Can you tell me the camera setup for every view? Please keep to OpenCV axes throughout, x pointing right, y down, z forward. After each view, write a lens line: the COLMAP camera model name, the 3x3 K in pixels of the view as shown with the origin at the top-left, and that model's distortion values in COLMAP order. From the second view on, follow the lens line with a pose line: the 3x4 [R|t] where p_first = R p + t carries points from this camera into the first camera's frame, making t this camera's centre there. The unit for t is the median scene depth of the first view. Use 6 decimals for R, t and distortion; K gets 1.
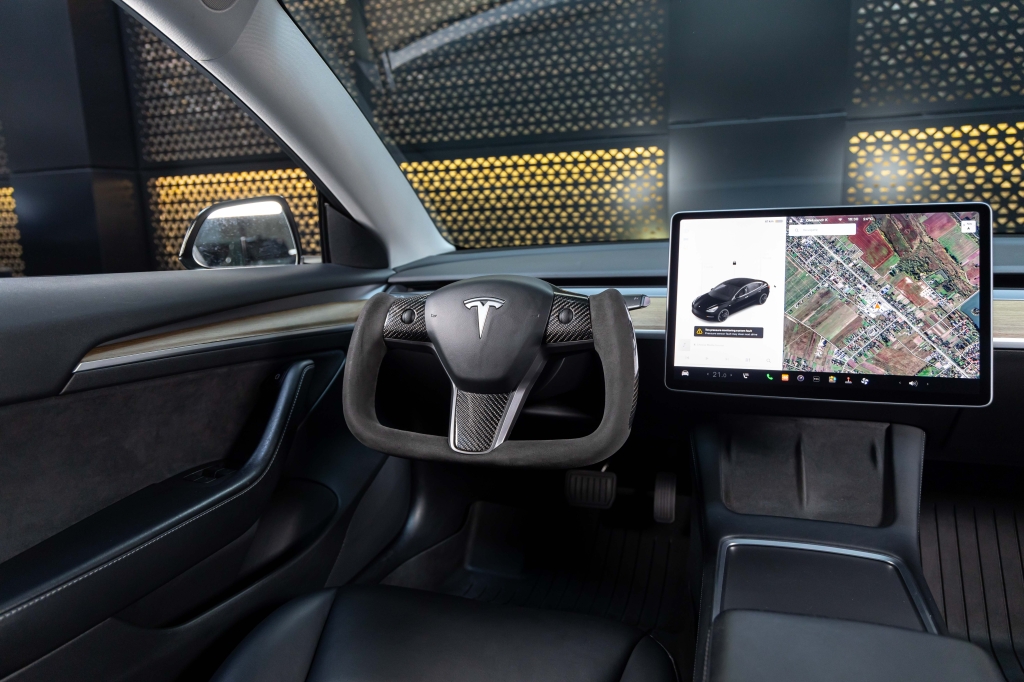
lens RADIAL K [[692.3, 0, 503.0], [0, 692.3, 341.6], [0, 0, 1]] dist [0.004467, -0.008921]
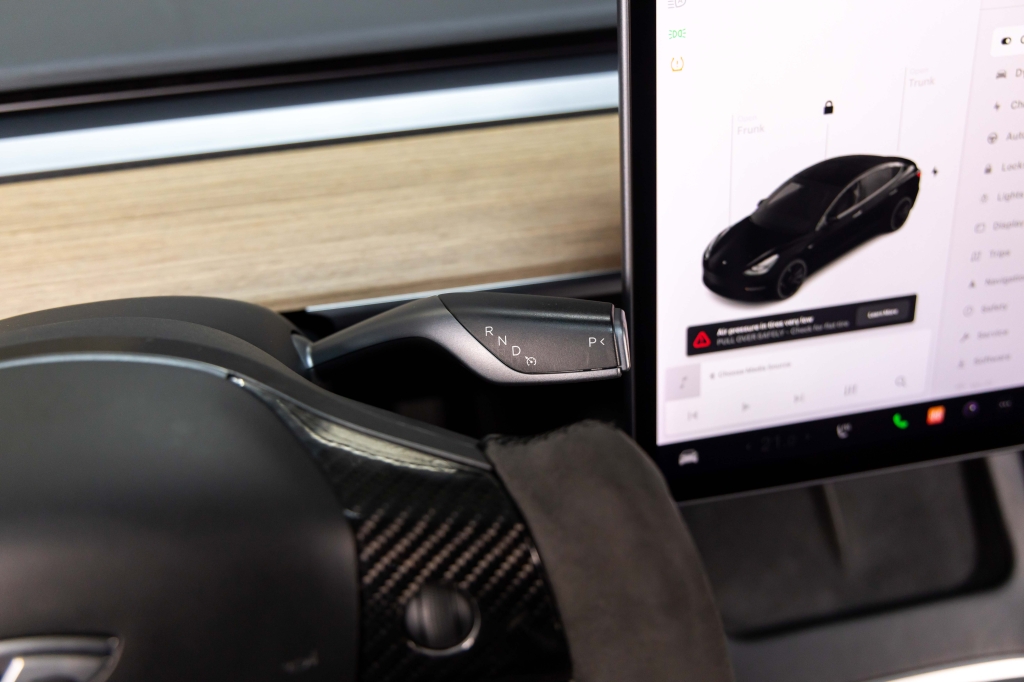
lens RADIAL K [[924.0, 0, 508.3], [0, 924.0, 344.9], [0, 0, 1]] dist [0.013798, 0.011834]
pose [[0.850092, -0.307079, 0.427839, 0.012839], [0.070897, 0.871738, 0.484816, -0.233800], [-0.521840, -0.381805, 0.762828, 0.744049]]
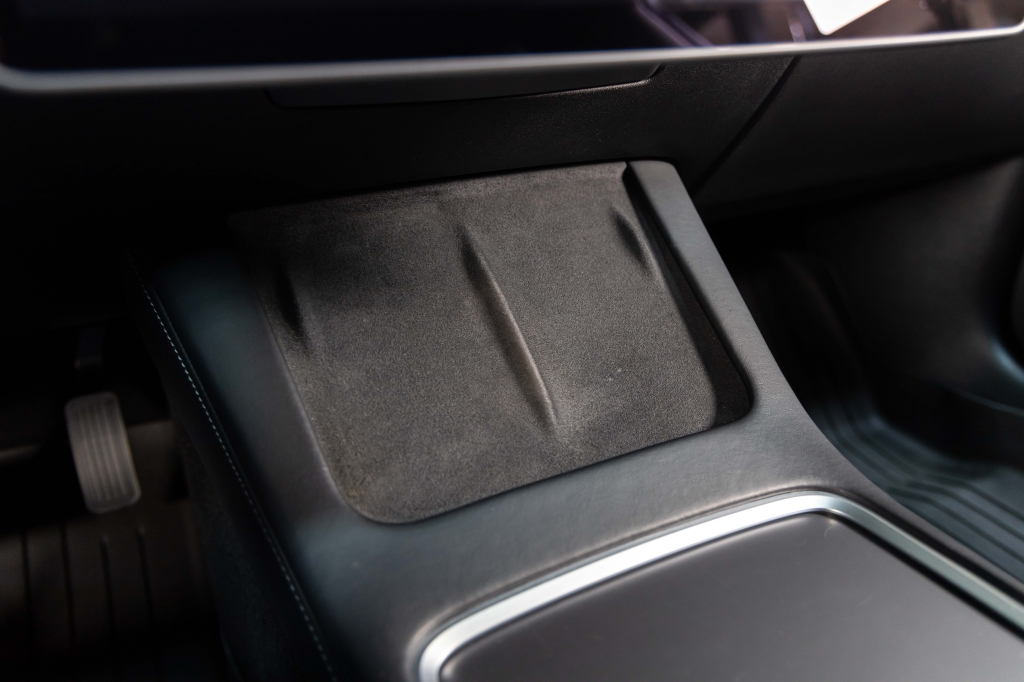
lens RADIAL K [[771.9, 0, 512.8], [0, 771.9, 345.4], [0, 0, 1]] dist [-0.014790, -0.003236]
pose [[0.700939, -0.277791, 0.656899, 0.189981], [0.116913, 0.953325, 0.278392, 0.096866], [-0.703574, -0.118336, 0.700700, 0.803373]]
